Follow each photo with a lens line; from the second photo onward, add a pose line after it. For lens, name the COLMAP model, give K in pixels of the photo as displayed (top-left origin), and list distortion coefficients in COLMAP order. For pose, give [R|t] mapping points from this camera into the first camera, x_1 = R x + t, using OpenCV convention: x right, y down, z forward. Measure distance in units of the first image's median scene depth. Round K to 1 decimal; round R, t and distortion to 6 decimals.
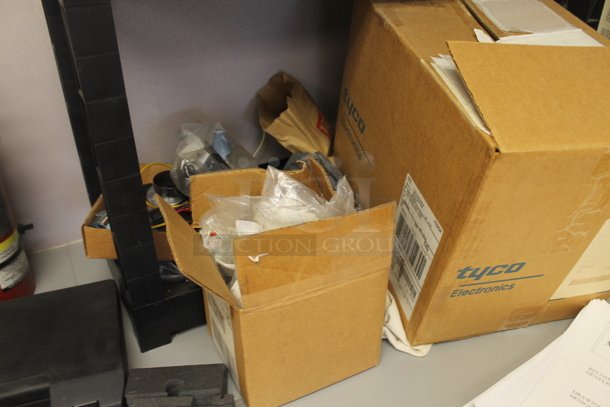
lens RADIAL K [[509.5, 0, 305.0], [0, 509.5, 203.5], [0, 0, 1]] dist [-0.203900, 0.191669]
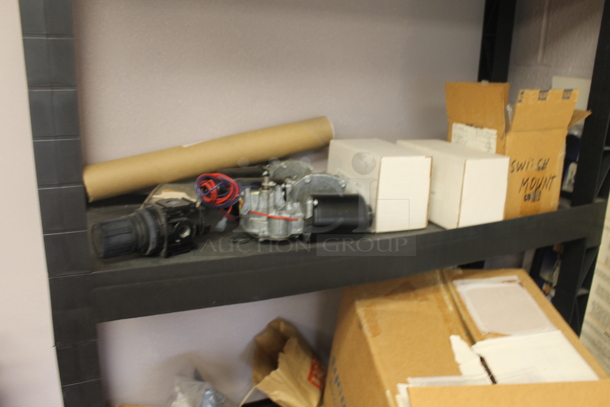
lens RADIAL K [[509.5, 0, 305.0], [0, 509.5, 203.5], [0, 0, 1]] dist [-0.203900, 0.191669]
pose [[0.995531, 0.059437, -0.073391, 0.074105], [-0.076428, 0.963550, -0.256380, -0.248134], [0.055477, 0.260843, 0.963786, -0.070944]]
